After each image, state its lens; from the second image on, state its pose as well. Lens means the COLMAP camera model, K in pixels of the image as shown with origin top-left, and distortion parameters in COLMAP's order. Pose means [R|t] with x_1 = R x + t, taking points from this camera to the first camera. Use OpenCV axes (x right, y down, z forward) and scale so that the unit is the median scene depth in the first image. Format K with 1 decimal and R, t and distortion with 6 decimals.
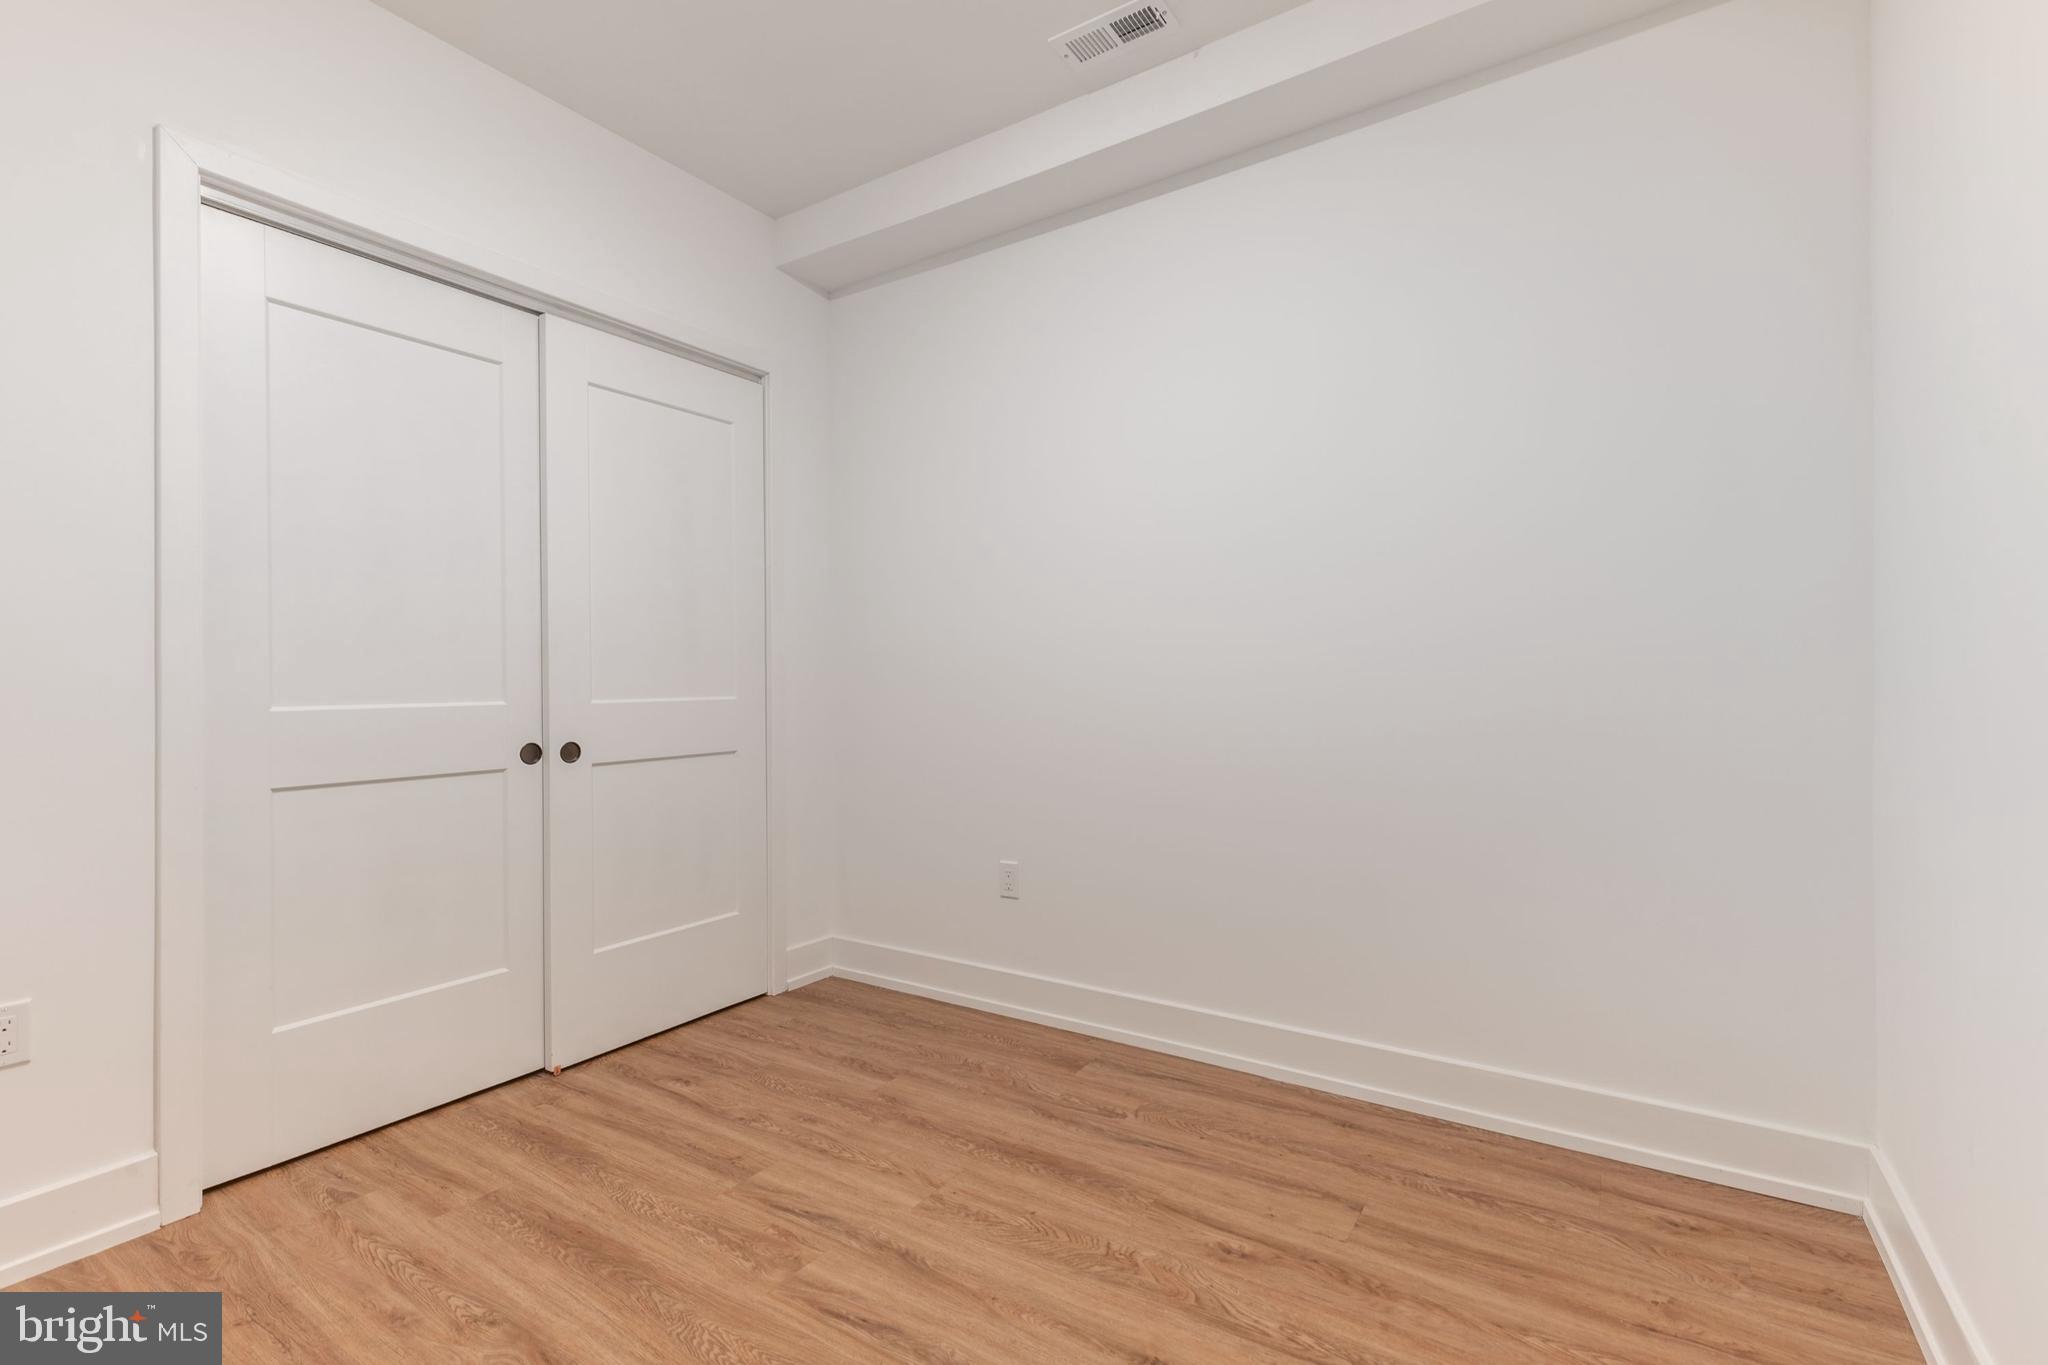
lens RADIAL K [[918.1, 0, 1021.8], [0, 918.1, 667.4], [0, 0, 1]] dist [0.003684, -0.000040]
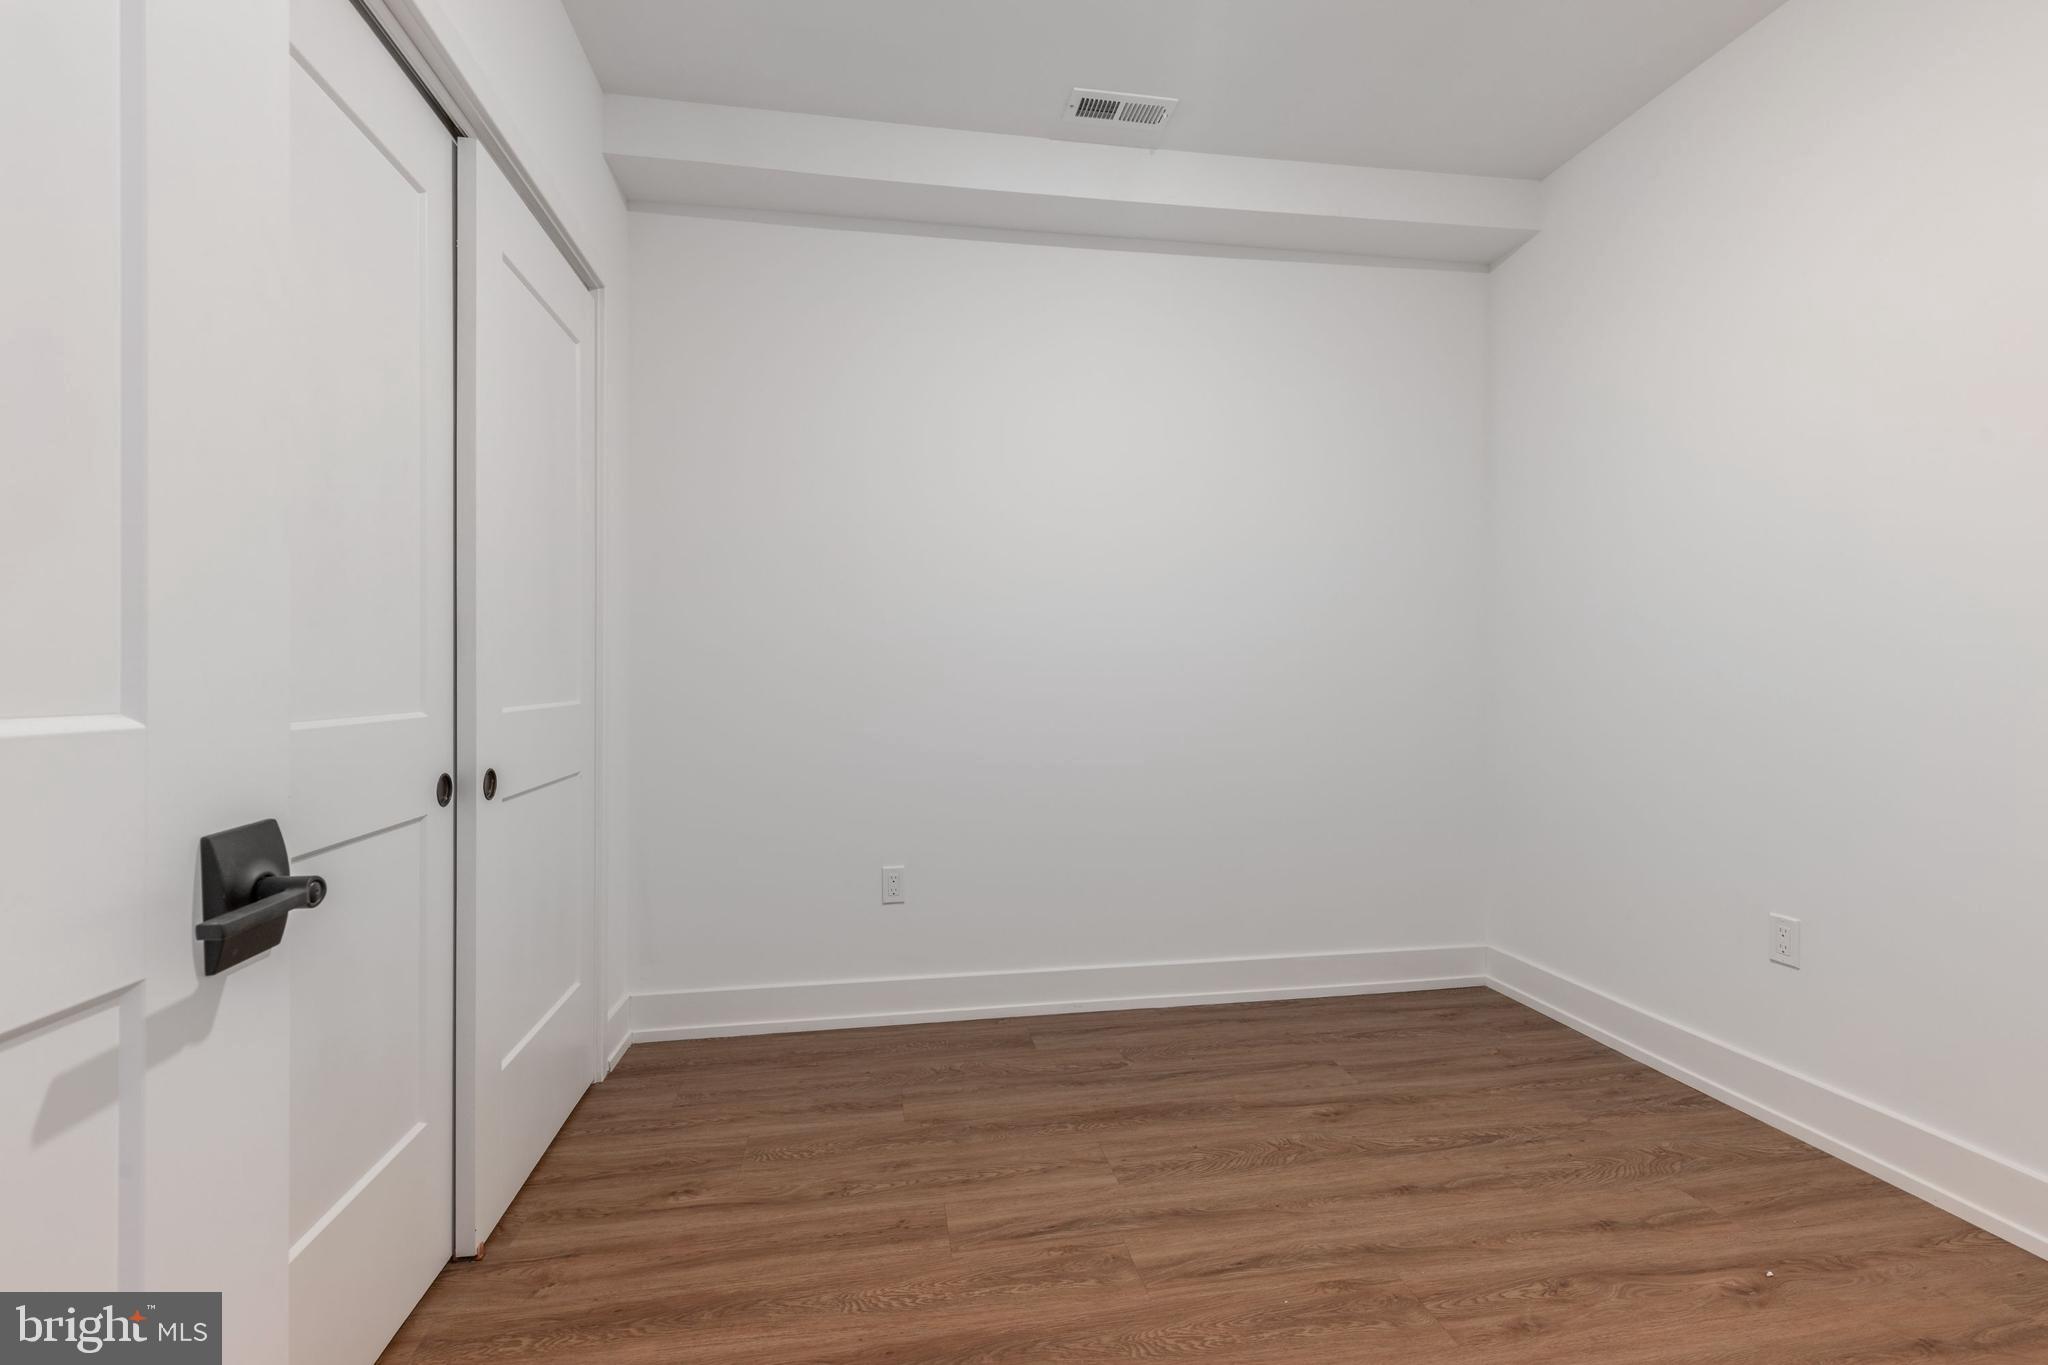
lens RADIAL K [[918.1, 0, 1021.8], [0, 918.1, 667.4], [0, 0, 1]] dist [0.003684, -0.000040]
pose [[0.733698, 0.011027, 0.679387, -0.804982], [-0.011813, 0.999924, -0.003471, 0.002720], [-0.679373, -0.005479, 0.733772, 0.269133]]
